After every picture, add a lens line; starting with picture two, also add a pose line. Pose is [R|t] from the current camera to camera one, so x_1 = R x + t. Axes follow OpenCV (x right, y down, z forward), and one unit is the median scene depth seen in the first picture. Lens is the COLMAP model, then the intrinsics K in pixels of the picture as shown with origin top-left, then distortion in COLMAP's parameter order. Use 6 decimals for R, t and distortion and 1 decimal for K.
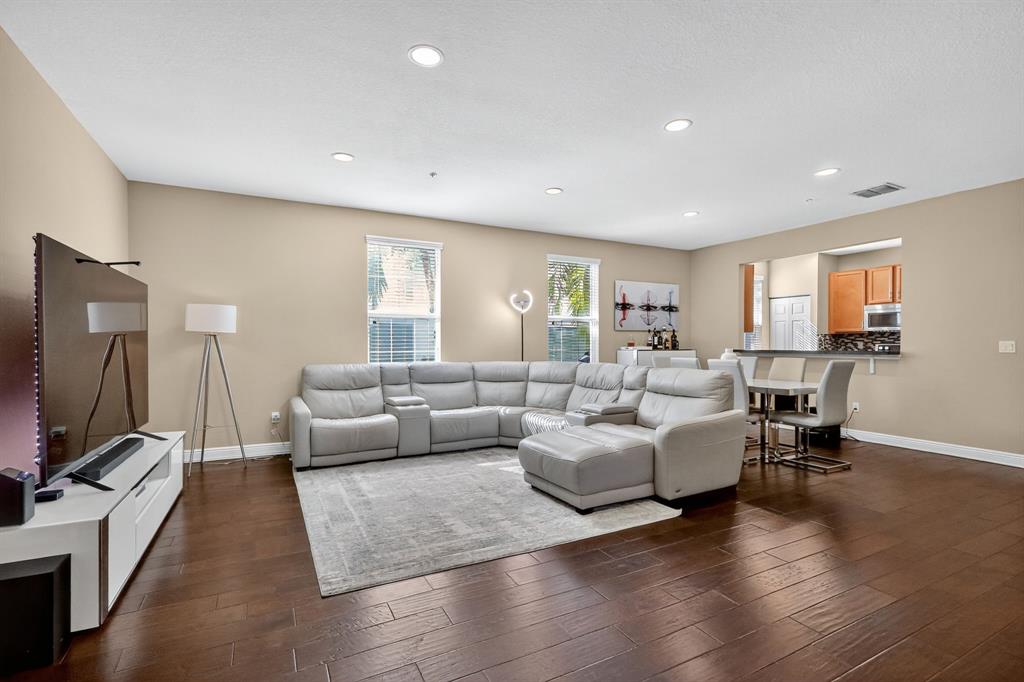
lens RADIAL K [[473.6, 0, 509.0], [0, 473.6, 342.7], [0, 0, 1]] dist [-0.001791, 0.000510]
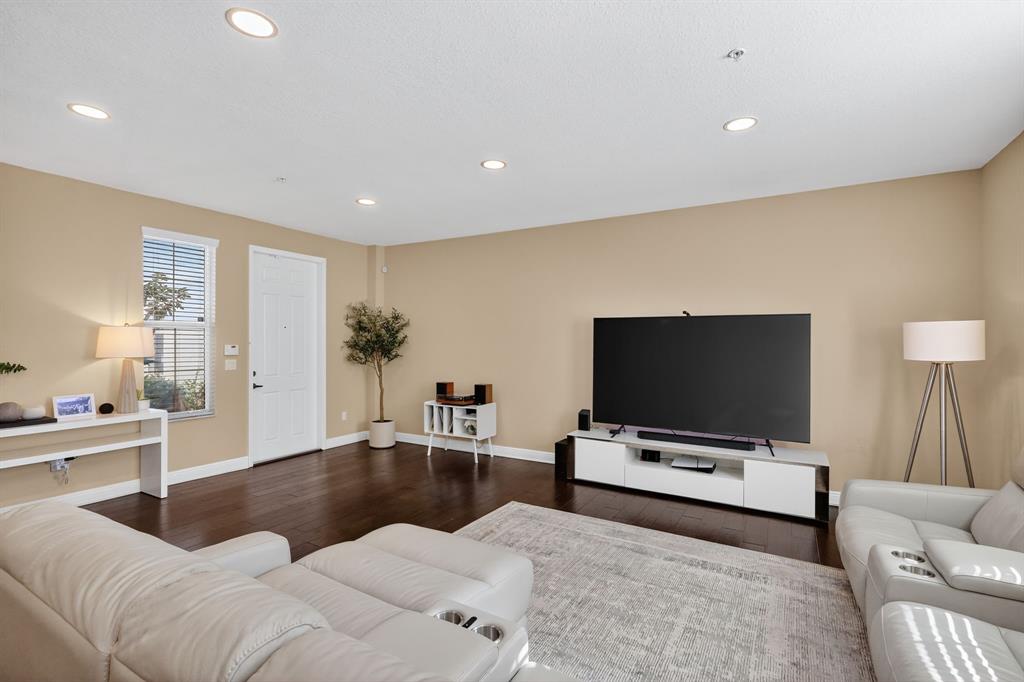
lens RADIAL K [[473.6, 0, 509.0], [0, 473.6, 342.7], [0, 0, 1]] dist [-0.001791, 0.000510]
pose [[-0.849968, -0.000203, -0.526834, 0.180622], [-0.002053, 0.999994, 0.002927, -0.028598], [0.526830, 0.003569, -0.849963, 0.768529]]
